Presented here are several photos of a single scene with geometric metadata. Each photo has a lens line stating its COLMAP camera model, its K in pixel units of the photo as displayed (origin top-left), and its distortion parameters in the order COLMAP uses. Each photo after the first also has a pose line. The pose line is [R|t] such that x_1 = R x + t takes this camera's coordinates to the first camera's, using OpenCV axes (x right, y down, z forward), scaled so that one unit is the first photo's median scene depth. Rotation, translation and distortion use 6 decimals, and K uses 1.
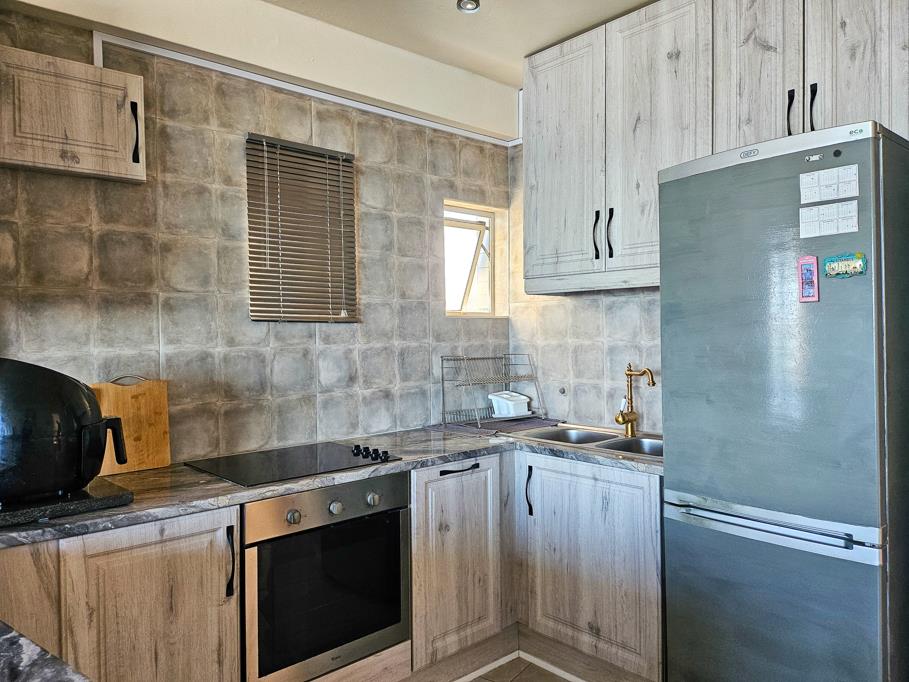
lens RADIAL K [[649.4, 0, 454.5], [0, 649.4, 330.0], [0, 0, 1]] dist [0.090066, -0.098994]
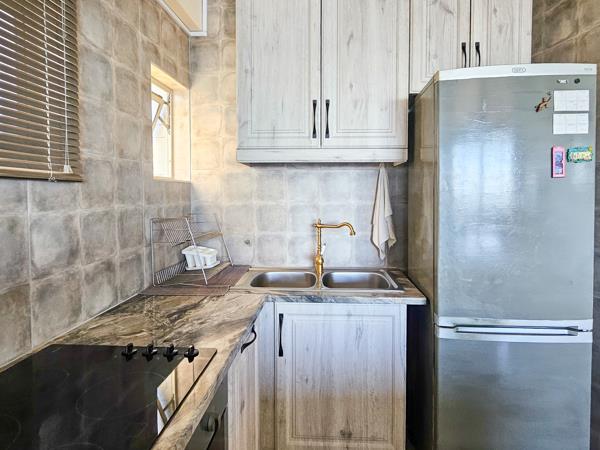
lens RADIAL K [[342.5, 0, 307.6], [0, 342.5, 201.2], [0, 0, 1]] dist [0.000415, 0.000340]
pose [[0.709131, -0.006449, 0.705048, -0.254864], [-0.009572, 0.999778, 0.018773, 0.001525], [-0.705012, -0.020062, 0.708911, 0.522601]]
